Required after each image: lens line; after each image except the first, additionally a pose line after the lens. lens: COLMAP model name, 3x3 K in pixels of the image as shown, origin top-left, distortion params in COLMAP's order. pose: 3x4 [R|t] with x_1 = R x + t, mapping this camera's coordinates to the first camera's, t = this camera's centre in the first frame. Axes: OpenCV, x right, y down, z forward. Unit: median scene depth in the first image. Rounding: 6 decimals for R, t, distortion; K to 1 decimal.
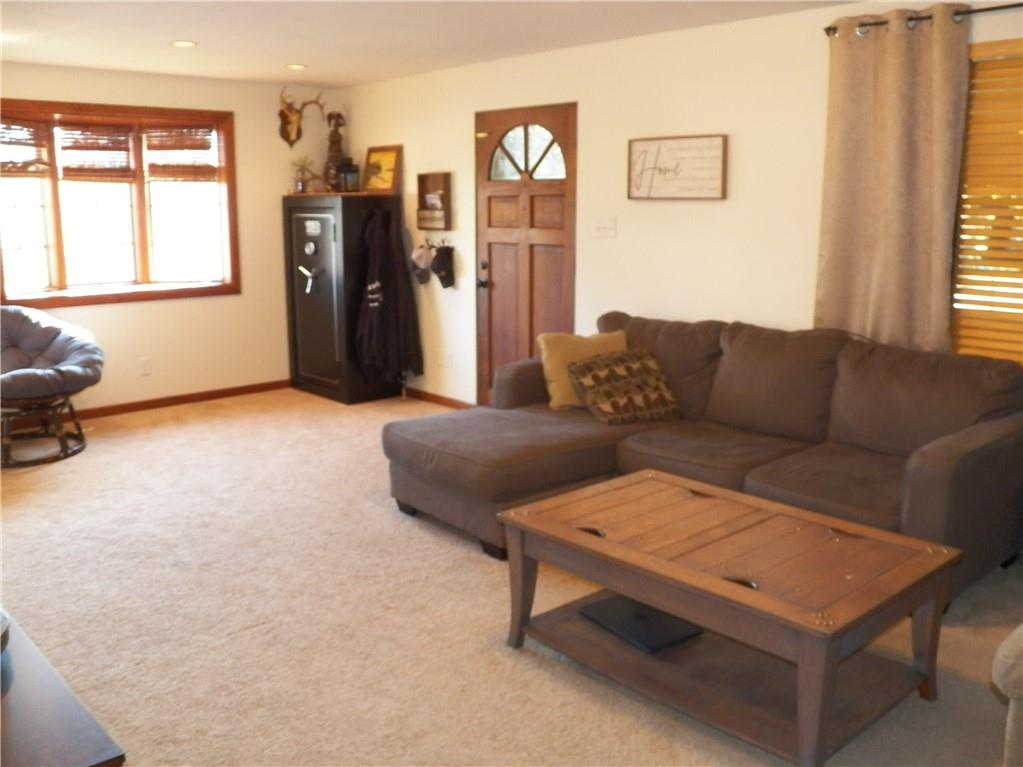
lens RADIAL K [[864.3, 0, 477.7], [0, 864.3, 378.3], [0, 0, 1]] dist [-0.091504, 0.014086]
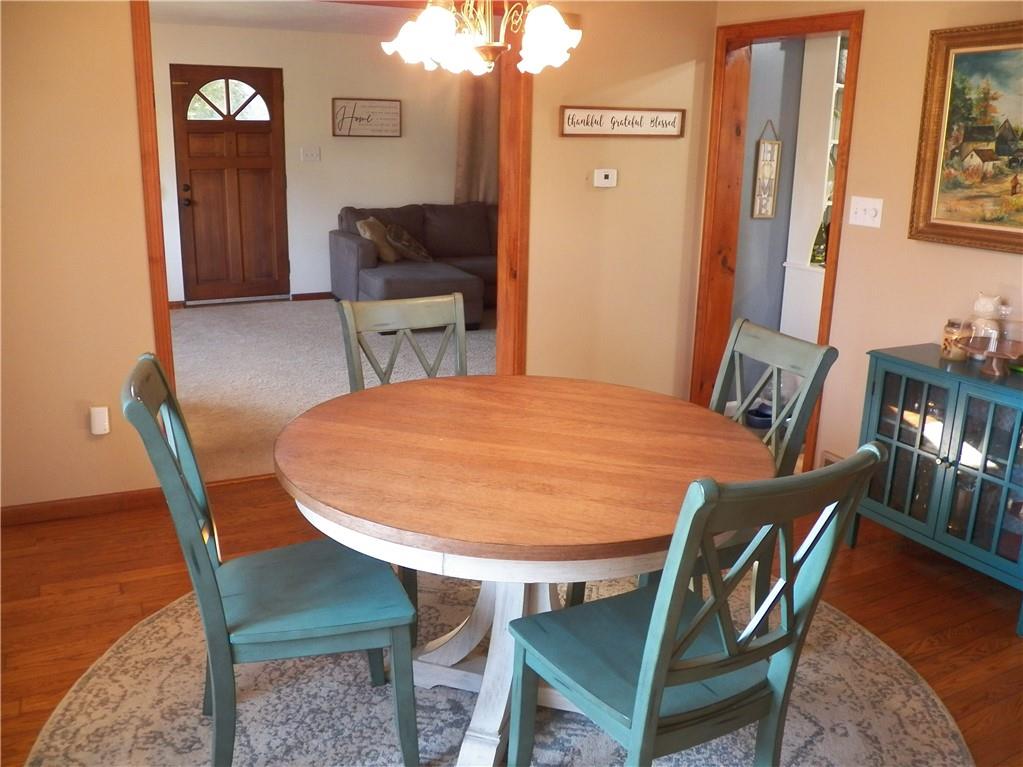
lens RADIAL K [[864.3, 0, 477.7], [0, 864.3, 378.3], [0, 0, 1]] dist [-0.091504, 0.014086]
pose [[0.311441, -0.247794, 0.917389, -1.343300], [0.173614, 0.963991, 0.201442, -0.052605], [-0.934271, 0.096535, 0.343247, 0.265236]]
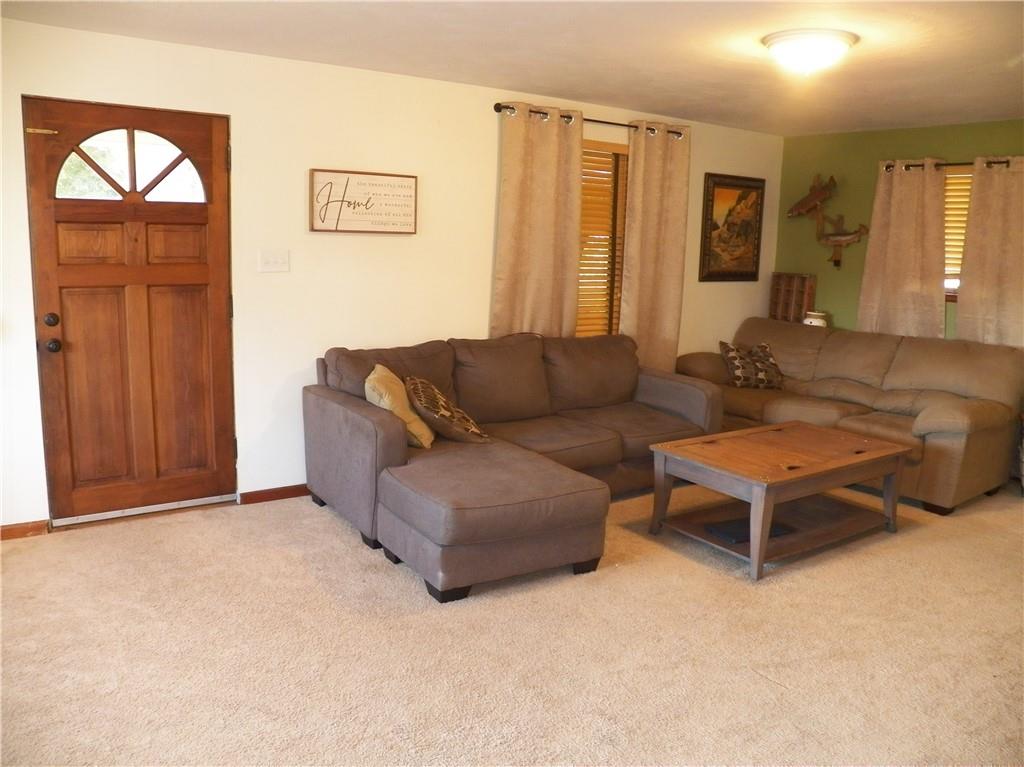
lens RADIAL K [[838.0, 0, 509.7], [0, 838.0, 396.4], [0, 0, 1]] dist [-0.134362, 0.090726]
pose [[0.125554, -0.185631, 0.974565, -0.751823], [0.159159, 0.973384, 0.164901, -0.152389], [-0.979237, 0.134407, 0.151757, 0.695607]]
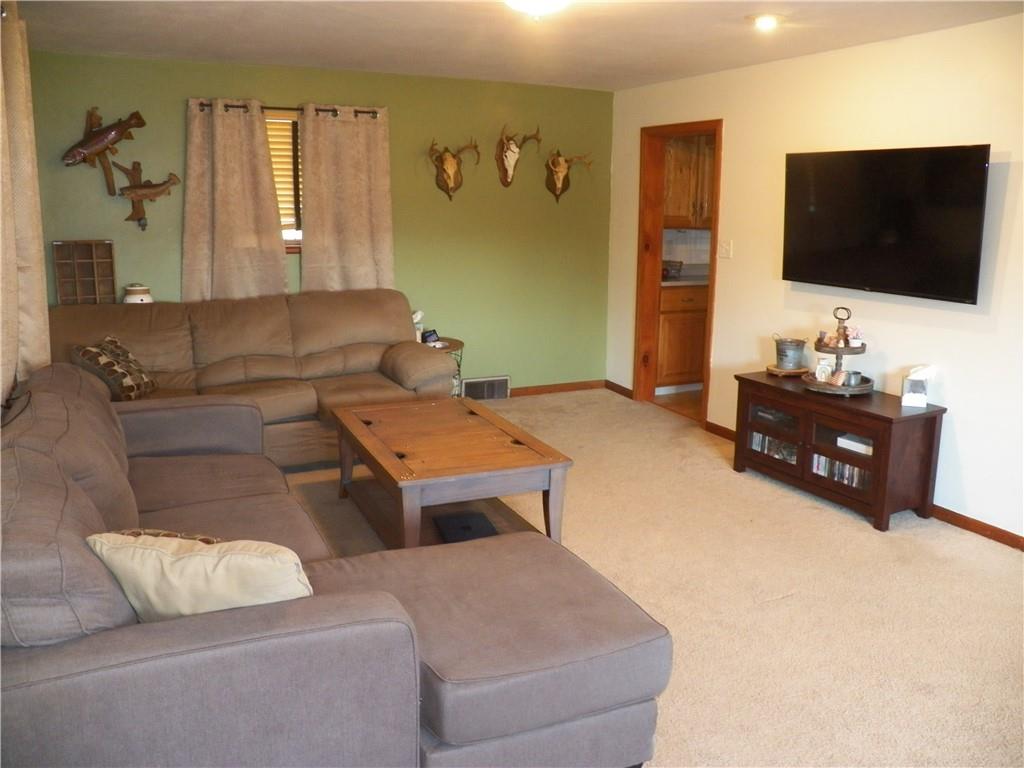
lens RADIAL K [[865.2, 0, 478.2], [0, 865.2, 378.8], [0, 0, 1]] dist [-0.091504, 0.014086]
pose [[-0.955441, -0.071009, 0.286514, -0.119089], [0.043806, 0.925776, 0.375525, -0.262977], [-0.291913, 0.371343, -0.881414, 1.253806]]
